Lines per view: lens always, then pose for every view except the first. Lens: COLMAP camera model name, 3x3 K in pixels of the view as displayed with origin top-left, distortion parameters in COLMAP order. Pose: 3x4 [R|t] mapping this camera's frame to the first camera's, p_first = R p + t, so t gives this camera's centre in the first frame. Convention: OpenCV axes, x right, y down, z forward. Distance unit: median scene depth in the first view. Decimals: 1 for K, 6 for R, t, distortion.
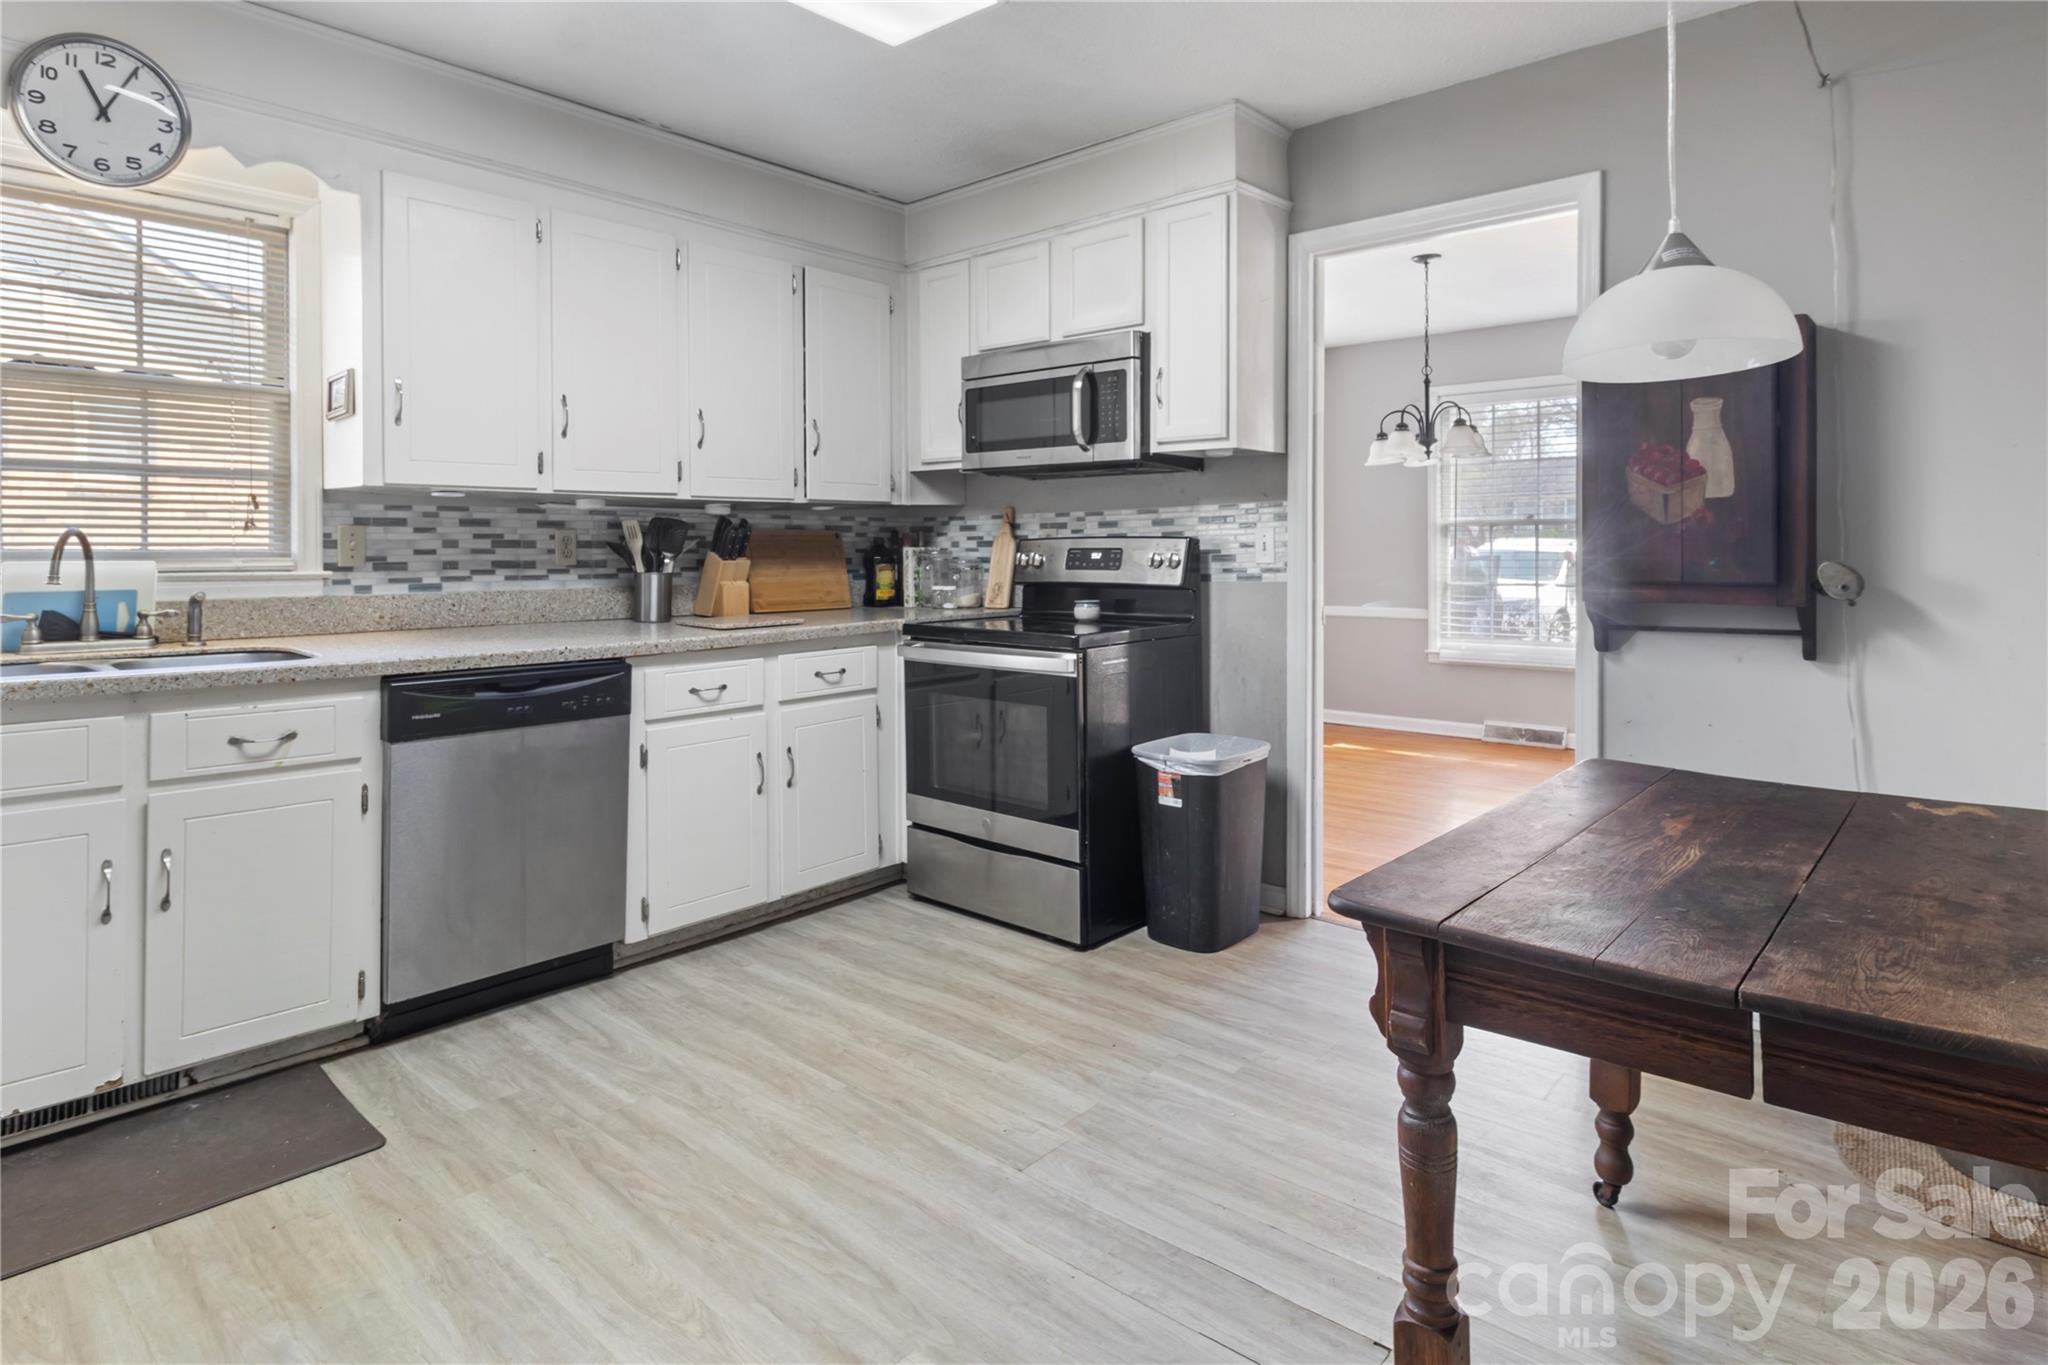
lens RADIAL K [[1107.8, 0, 1030.2], [0, 1107.8, 549.6], [0, 0, 1]] dist [-0.000203, -0.000396]
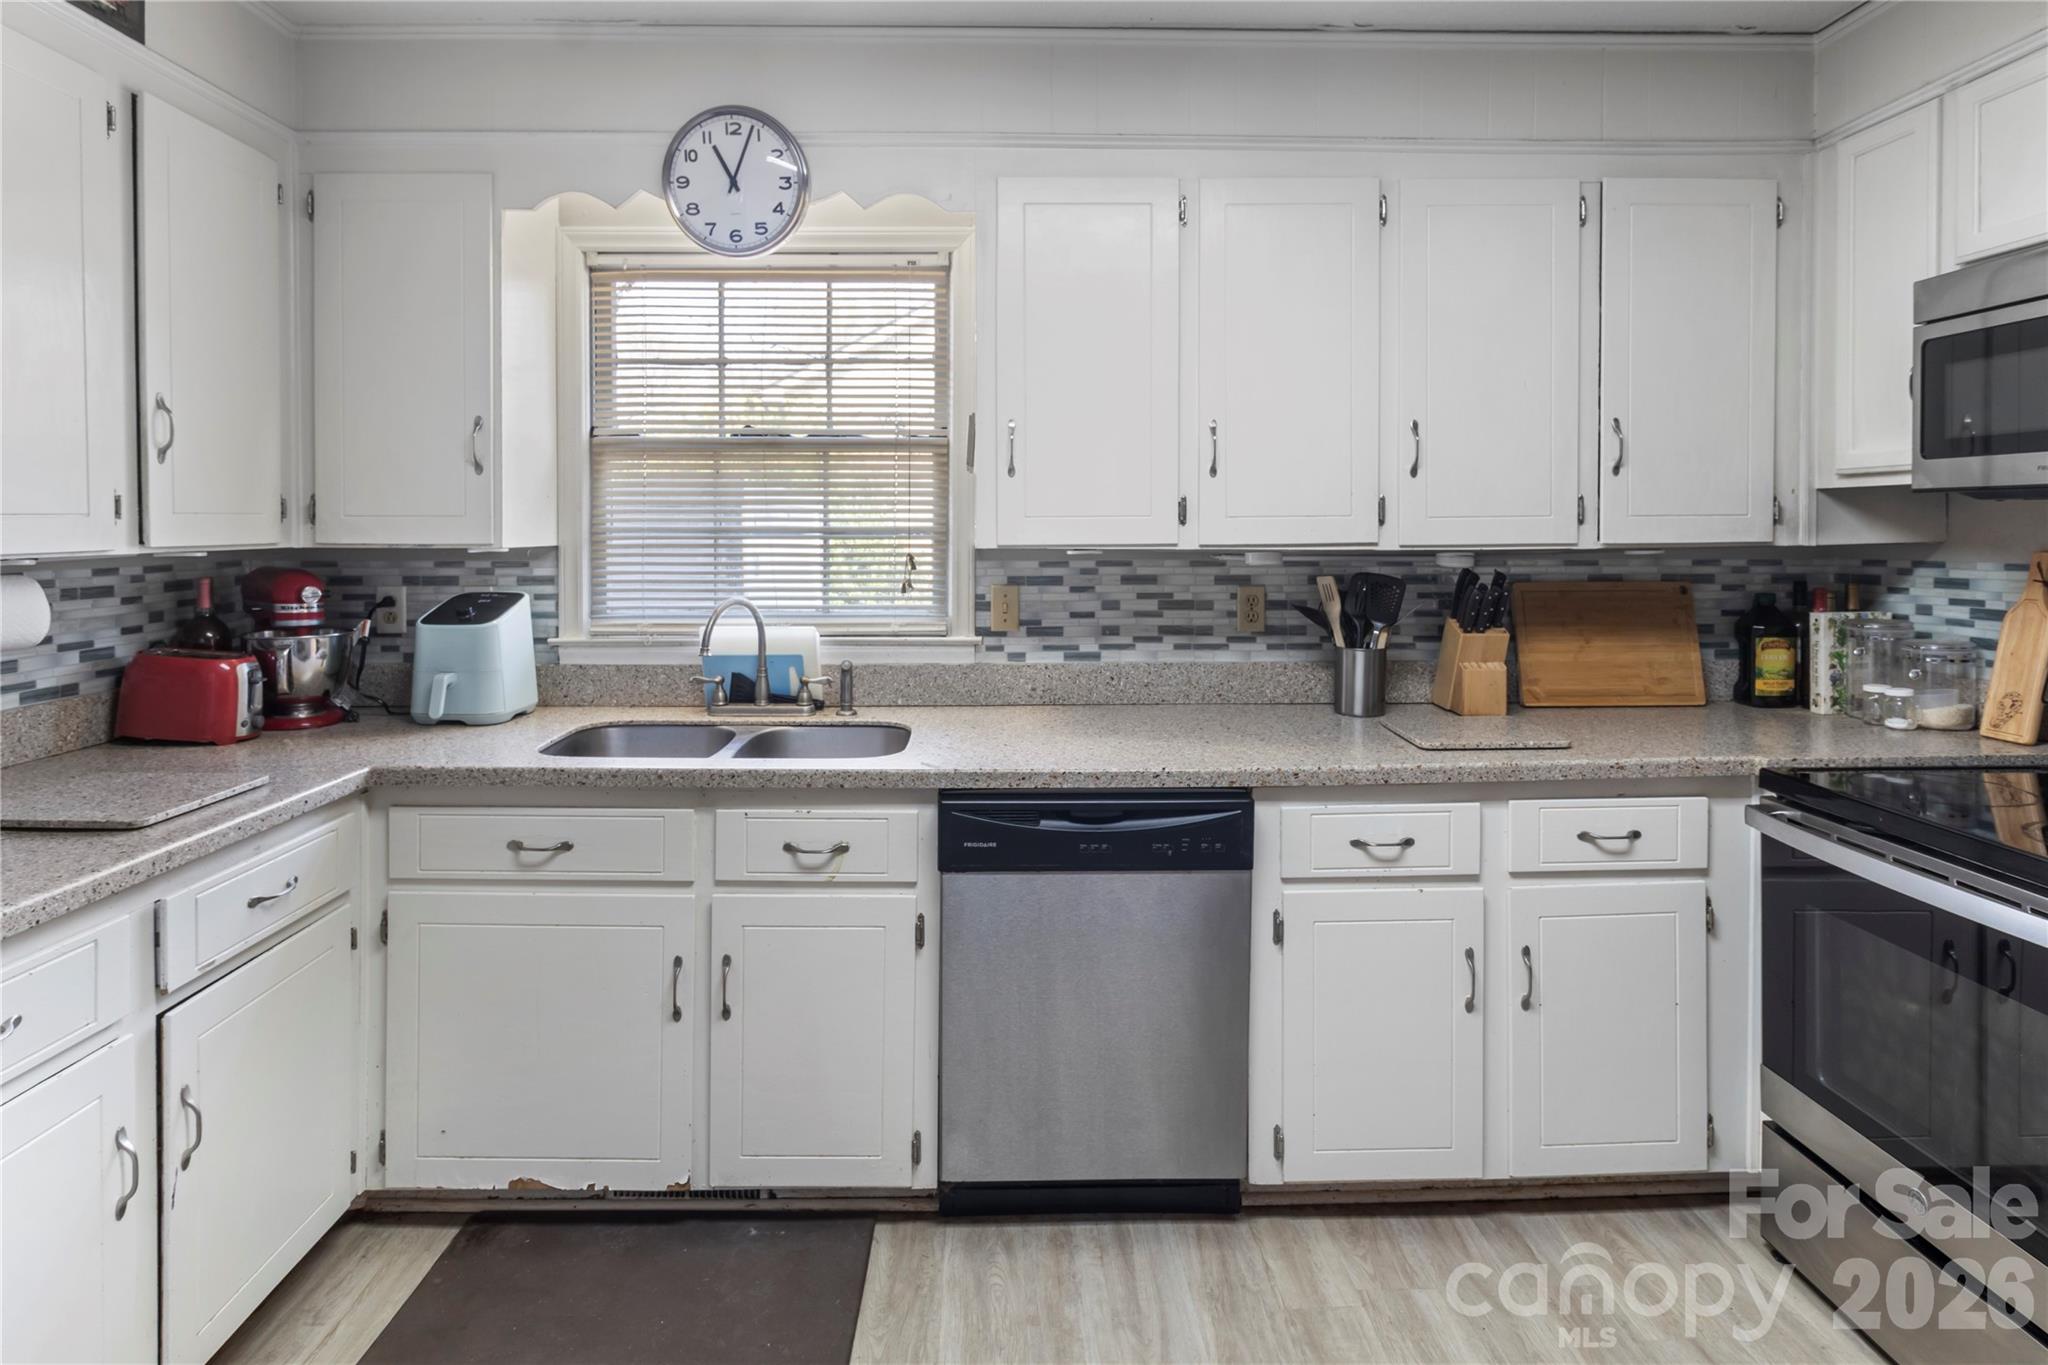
lens RADIAL K [[1107.8, 0, 1030.2], [0, 1107.8, 549.6], [0, 0, 1]] dist [-0.000203, -0.000396]
pose [[0.676263, 0.015947, -0.736487, 0.057744], [-0.002295, 0.999806, 0.019542, -0.065264], [0.736656, -0.011526, 0.676169, 0.391401]]
